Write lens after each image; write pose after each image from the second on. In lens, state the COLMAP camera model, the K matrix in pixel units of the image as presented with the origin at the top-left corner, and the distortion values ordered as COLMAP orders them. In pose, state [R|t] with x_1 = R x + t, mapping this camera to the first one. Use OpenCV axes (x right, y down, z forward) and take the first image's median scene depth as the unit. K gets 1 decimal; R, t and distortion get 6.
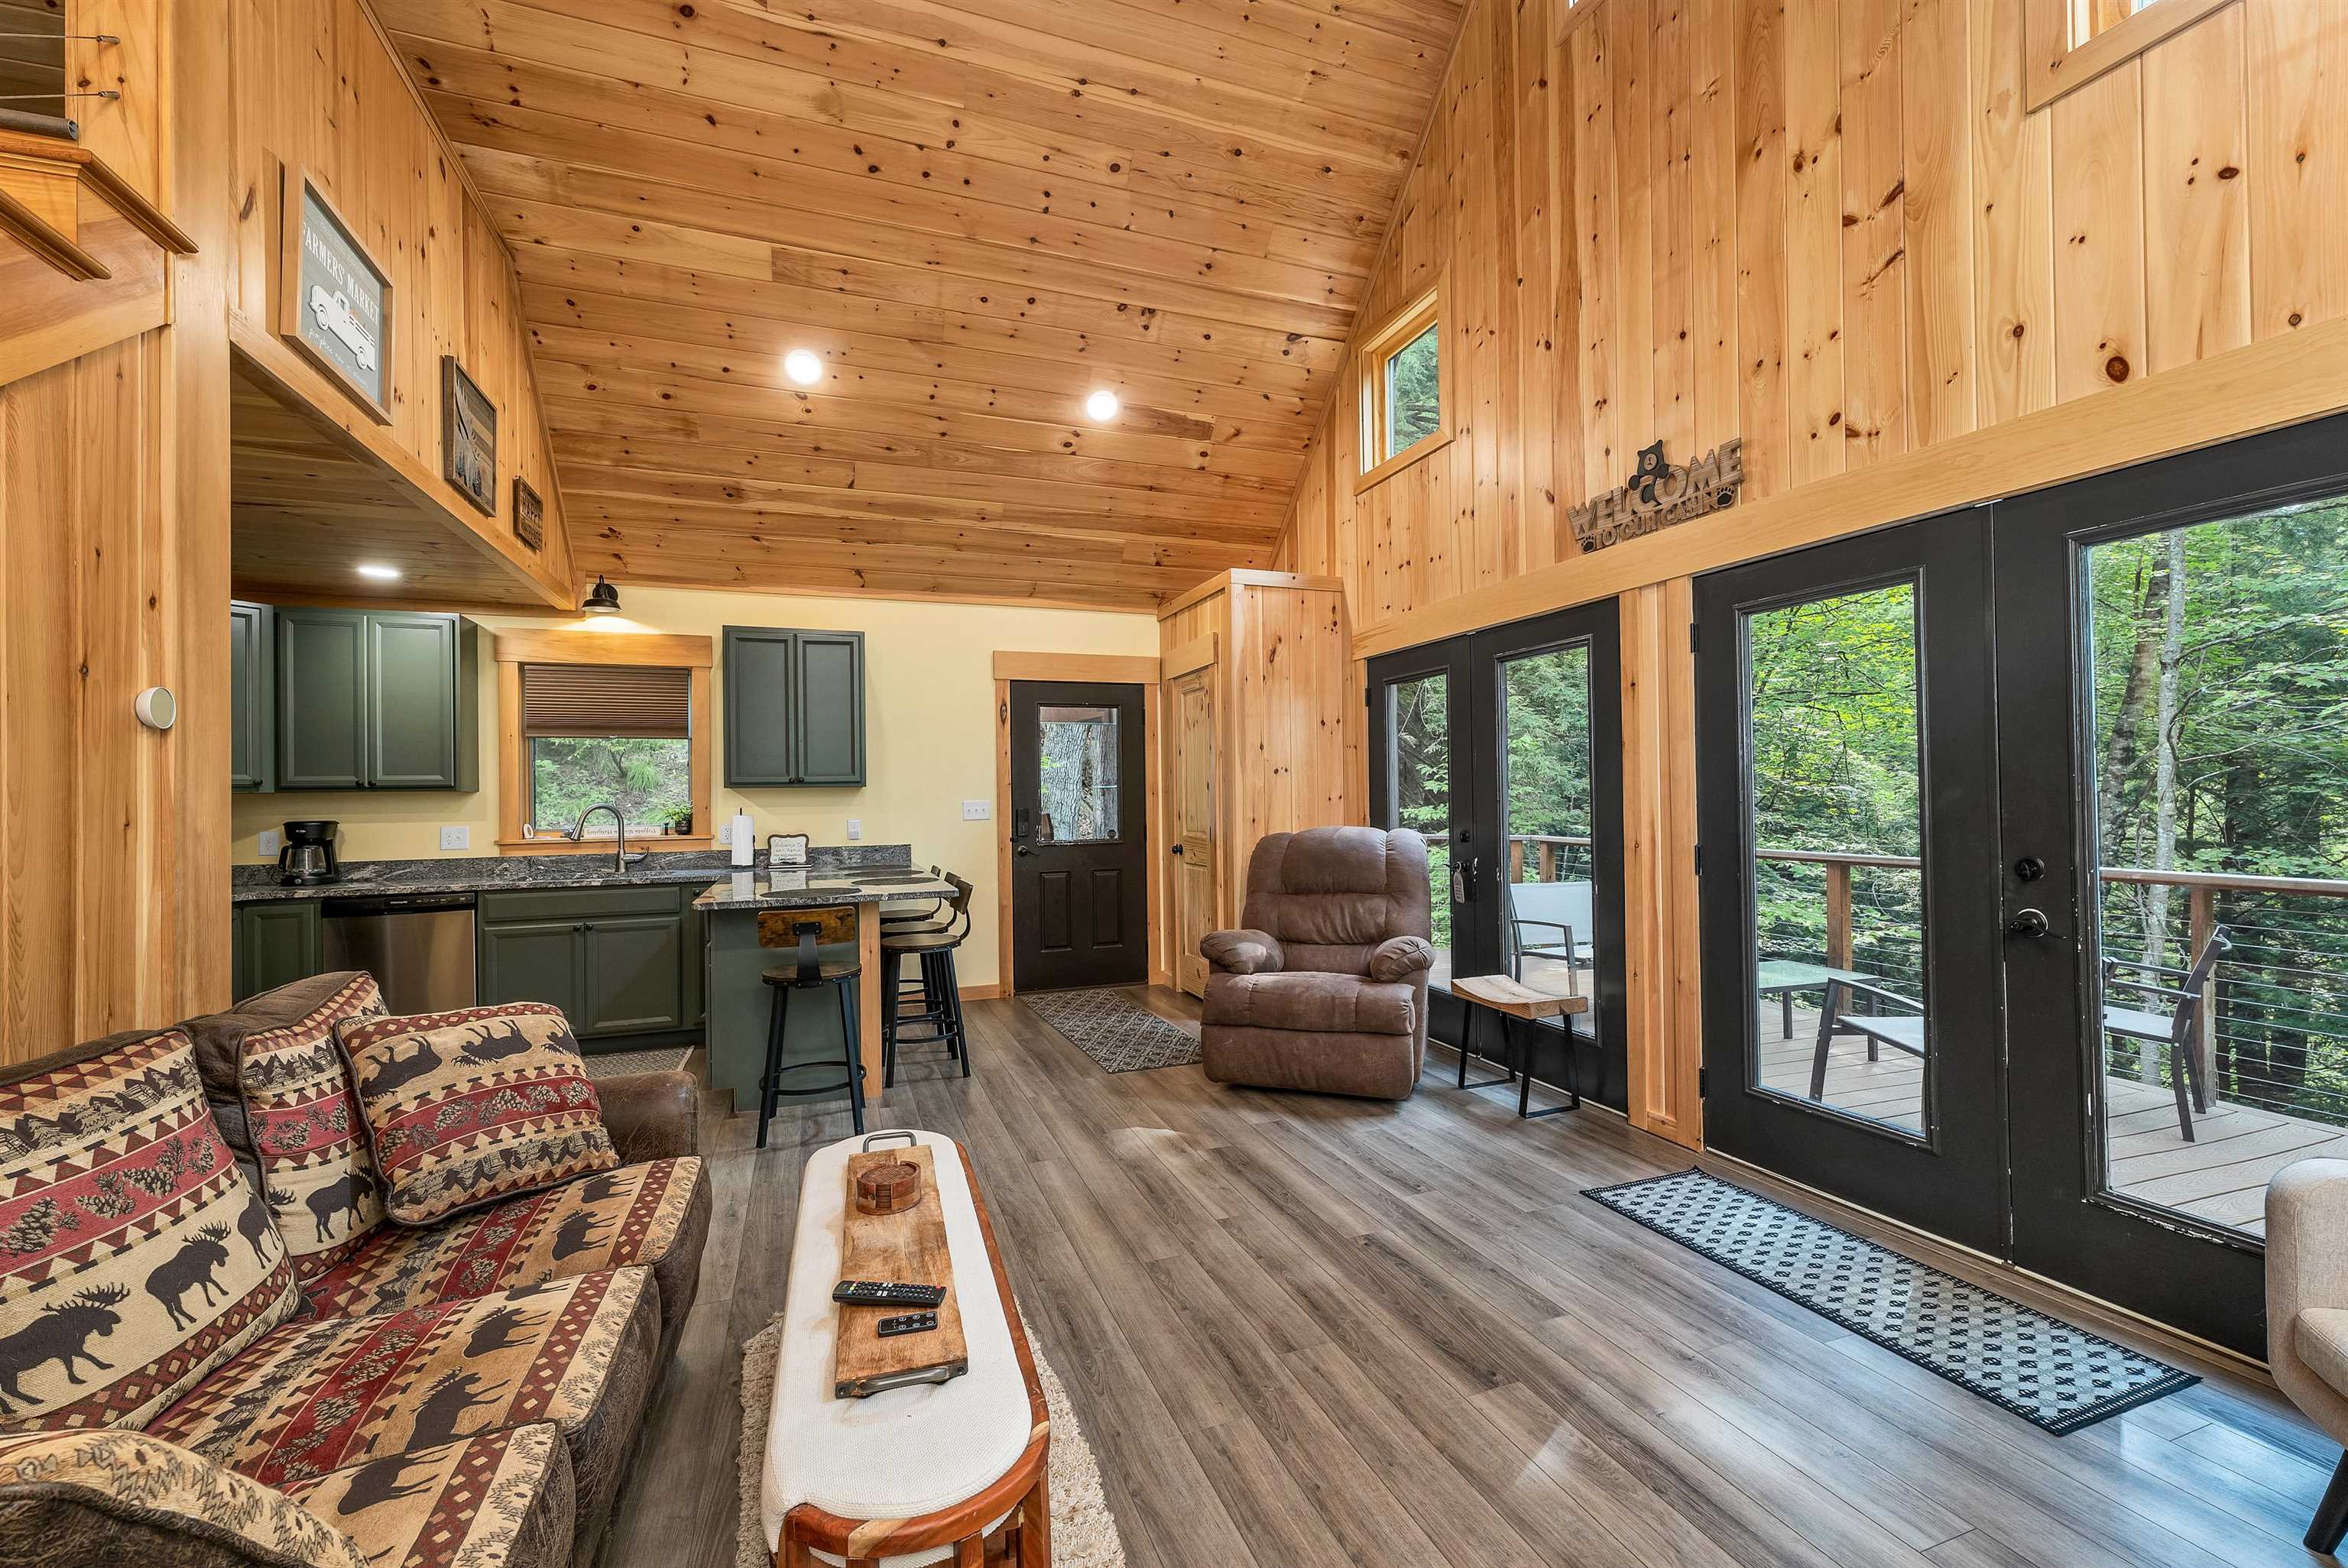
lens RADIAL K [[956.7, 0, 1169.3], [0, 956.7, 785.2], [0, 0, 1]] dist [0.001235, -0.000168]
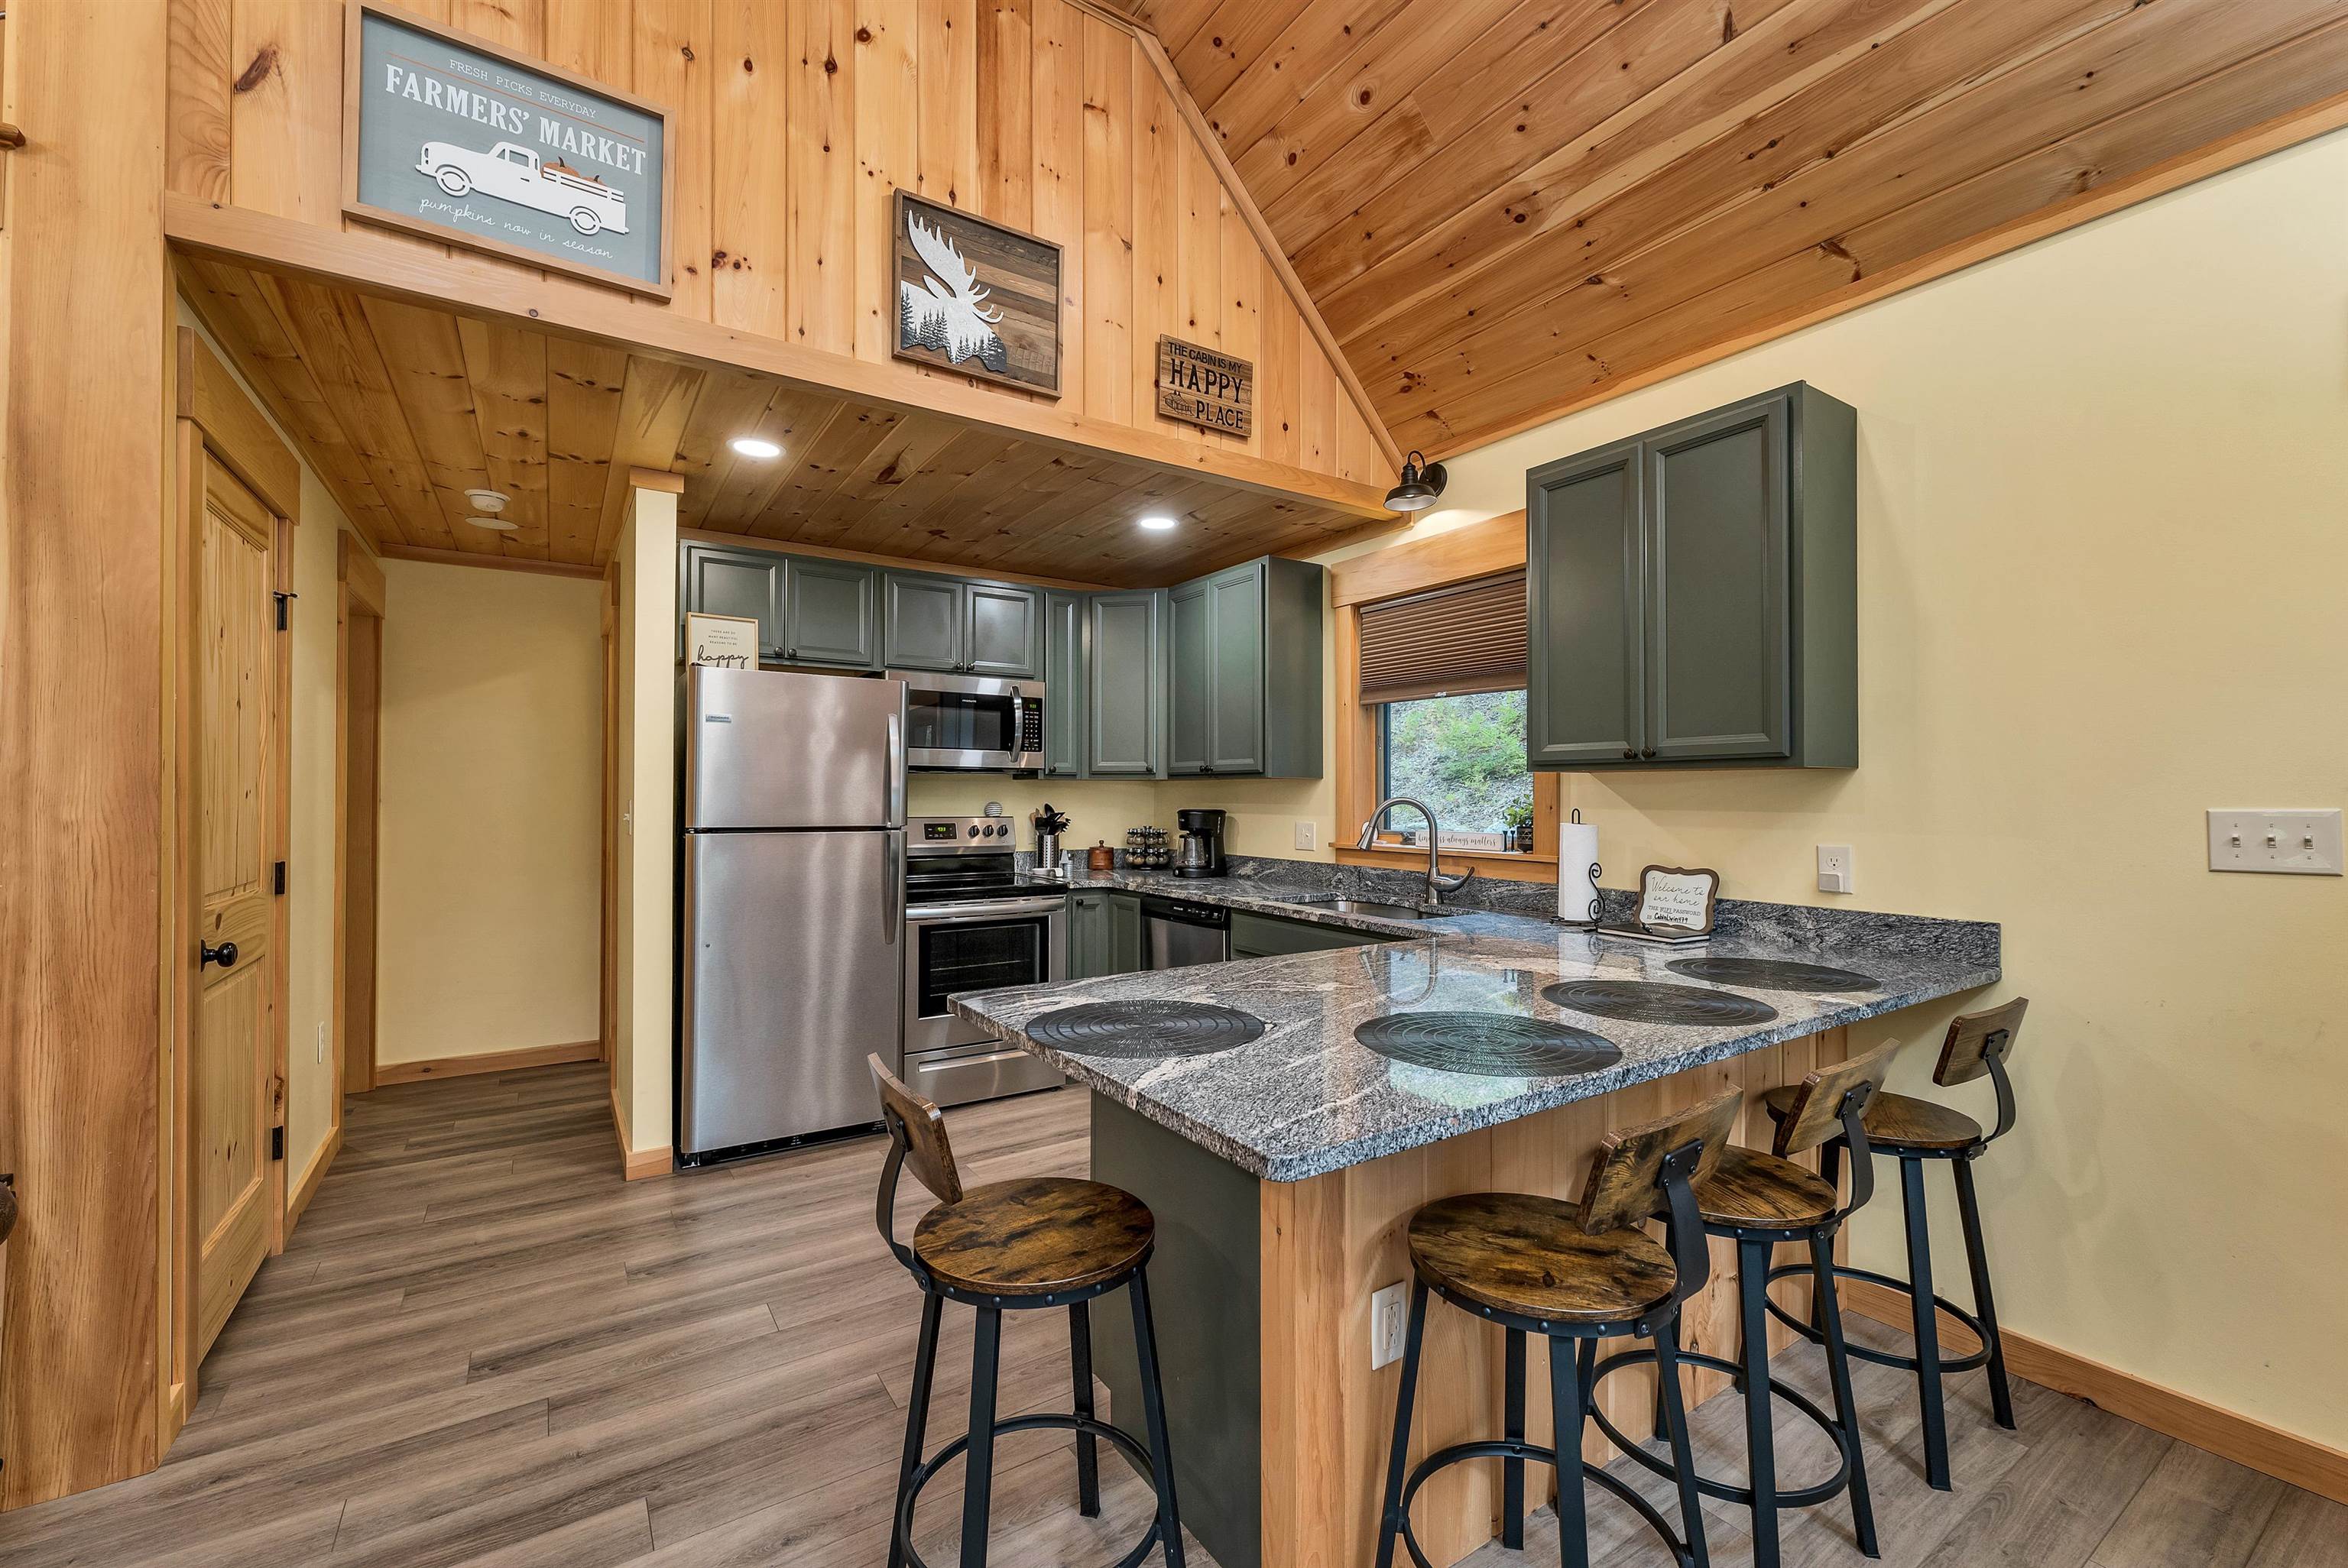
lens RADIAL K [[956.7, 0, 1171.0], [0, 956.7, 785.0], [0, 0, 1]] dist [0.001235, -0.000168]
pose [[0.223869, 0.005676, -0.974603, 0.019352], [0.003439, 0.999972, 0.006613, 0.007727], [0.974613, -0.004833, 0.223843, 0.849933]]
